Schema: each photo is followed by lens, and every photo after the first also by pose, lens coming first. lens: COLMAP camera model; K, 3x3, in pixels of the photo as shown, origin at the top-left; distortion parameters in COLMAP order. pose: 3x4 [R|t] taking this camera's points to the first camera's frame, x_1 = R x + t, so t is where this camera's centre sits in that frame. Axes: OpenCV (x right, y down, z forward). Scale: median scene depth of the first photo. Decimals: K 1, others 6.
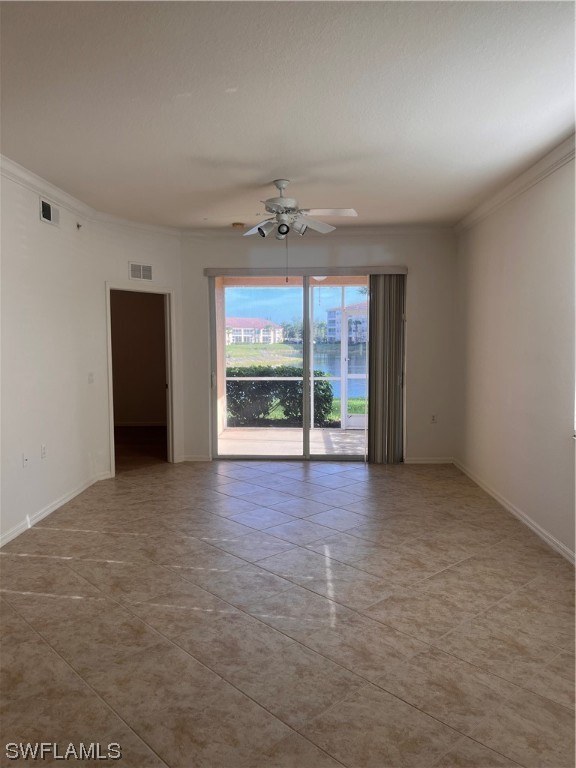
lens RADIAL K [[573.3, 0, 288.0], [0, 573.3, 384.0], [0, 0, 1]] dist [0.076172, -0.104387]
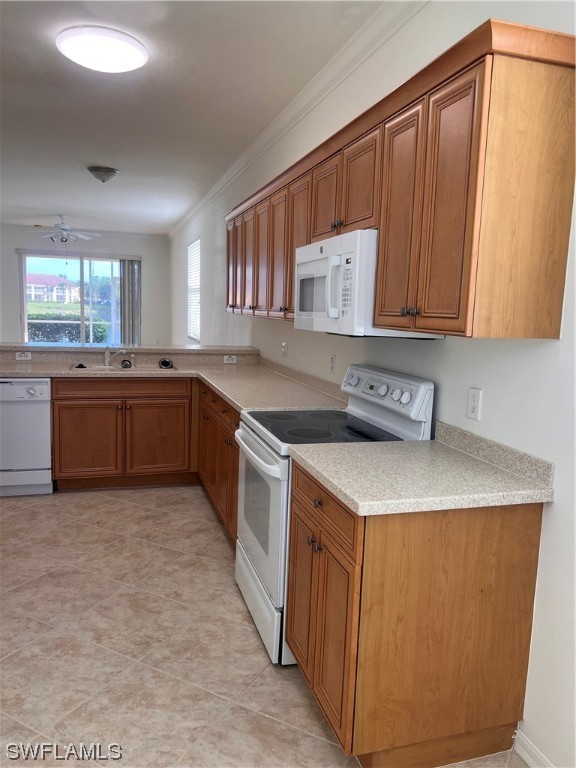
lens RADIAL K [[574.5, 0, 288.0], [0, 574.5, 384.0], [0, 0, 1]] dist [0.042434, -0.045747]
pose [[0.944309, -0.007108, 0.328984, 0.043618], [-0.012933, 0.998192, 0.058690, 0.078805], [-0.328806, -0.059676, 0.942510, -0.840765]]
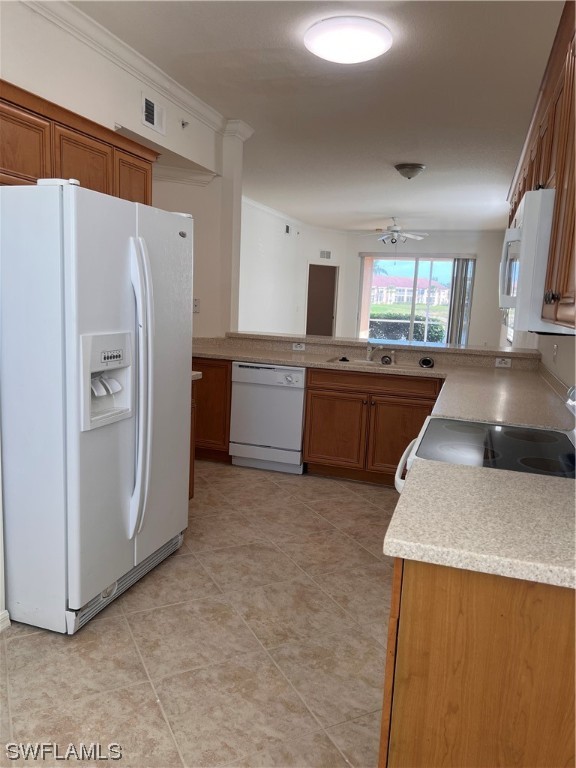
lens RADIAL K [[573.3, 0, 288.0], [0, 573.3, 384.0], [0, 0, 1]] dist [0.076172, -0.104387]
pose [[0.959971, 0.086504, -0.266406, 0.156832], [-0.067390, 0.994507, 0.080088, 0.079390], [0.271871, -0.058930, 0.960528, -0.815337]]
